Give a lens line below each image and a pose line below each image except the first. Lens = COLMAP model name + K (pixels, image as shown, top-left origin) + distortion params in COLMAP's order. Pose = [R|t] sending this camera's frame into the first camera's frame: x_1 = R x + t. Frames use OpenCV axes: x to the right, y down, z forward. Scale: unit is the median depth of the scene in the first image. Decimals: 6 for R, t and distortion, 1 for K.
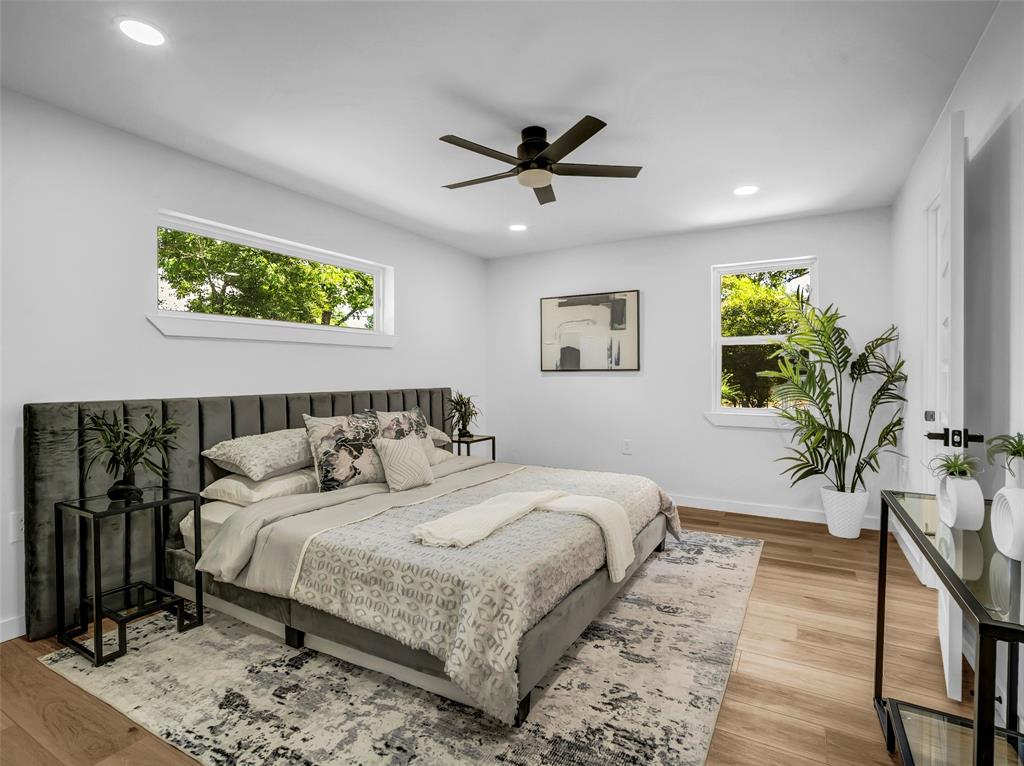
lens RADIAL K [[497.3, 0, 520.7], [0, 497.3, 382.4], [0, 0, 1]] dist [-0.017990, -0.000126]
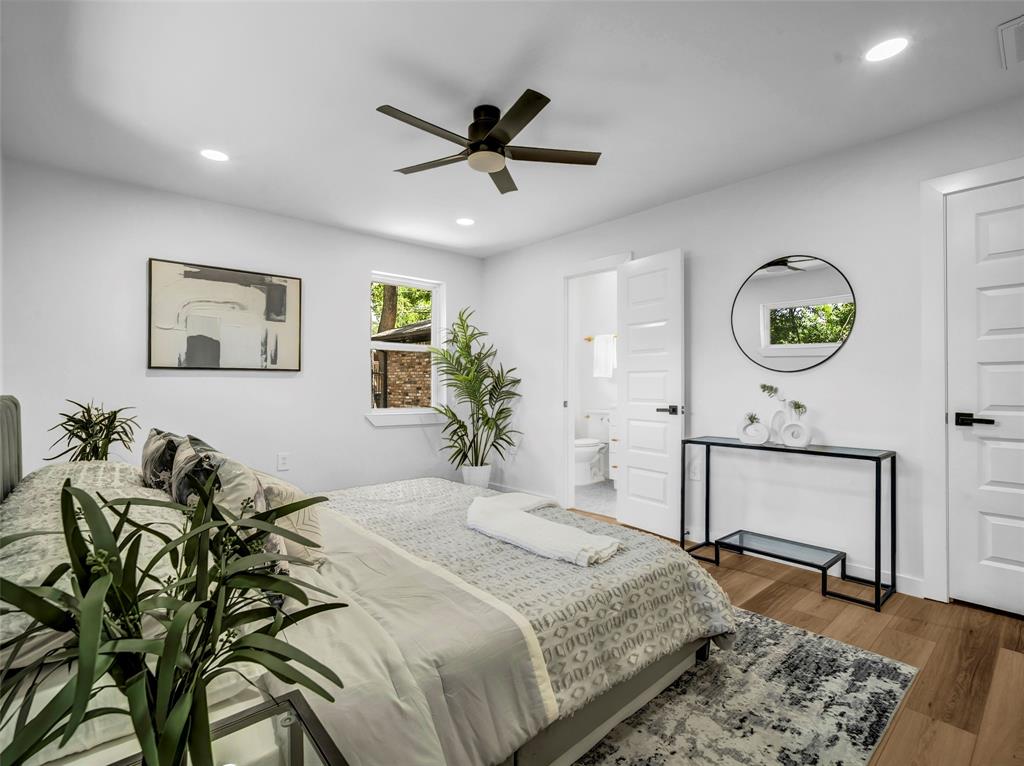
lens RADIAL K [[497.3, 0, 519.1], [0, 497.3, 383.8], [0, 0, 1]] dist [-0.017990, -0.000126]
pose [[0.326077, -0.000354, 0.945343, -0.451793], [0.008714, 0.999959, -0.002632, 0.003700], [-0.945303, 0.009096, 0.326067, 0.353058]]
